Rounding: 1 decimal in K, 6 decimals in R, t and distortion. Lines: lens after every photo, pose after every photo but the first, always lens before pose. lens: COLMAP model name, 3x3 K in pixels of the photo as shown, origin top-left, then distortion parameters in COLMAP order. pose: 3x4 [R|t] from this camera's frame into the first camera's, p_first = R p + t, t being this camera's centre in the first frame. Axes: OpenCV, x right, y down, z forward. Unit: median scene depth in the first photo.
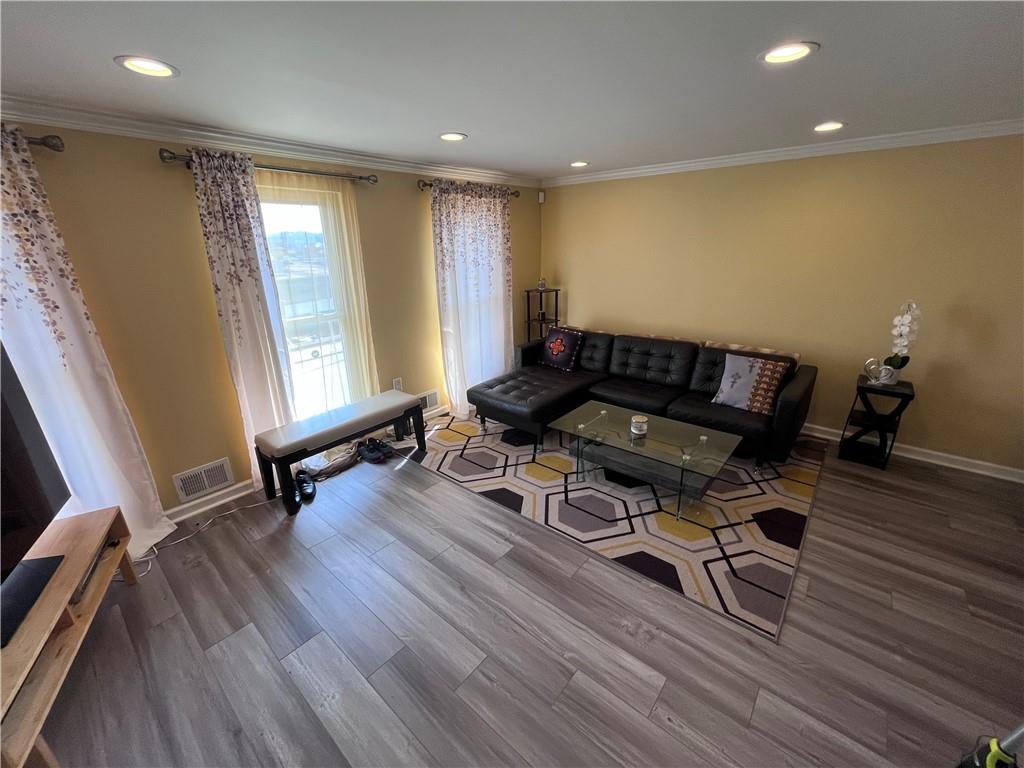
lens RADIAL K [[414.5, 0, 512.9], [0, 414.5, 386.5], [0, 0, 1]] dist [-0.007377, 0.000157]
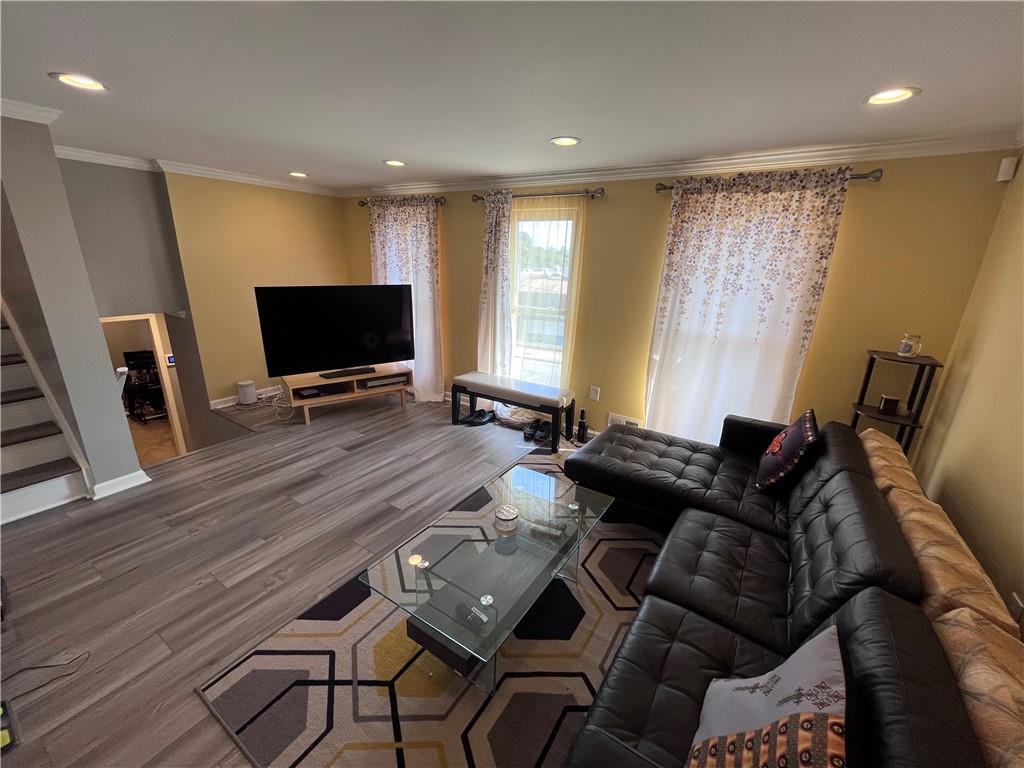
lens RADIAL K [[414.5, 0, 512.9], [0, 414.5, 386.5], [0, 0, 1]] dist [-0.007377, 0.000157]
pose [[0.119782, 0.314636, -0.941624, 1.079355], [-0.356841, 0.898715, 0.254905, -0.343236], [0.926454, 0.305477, 0.219925, 0.993323]]
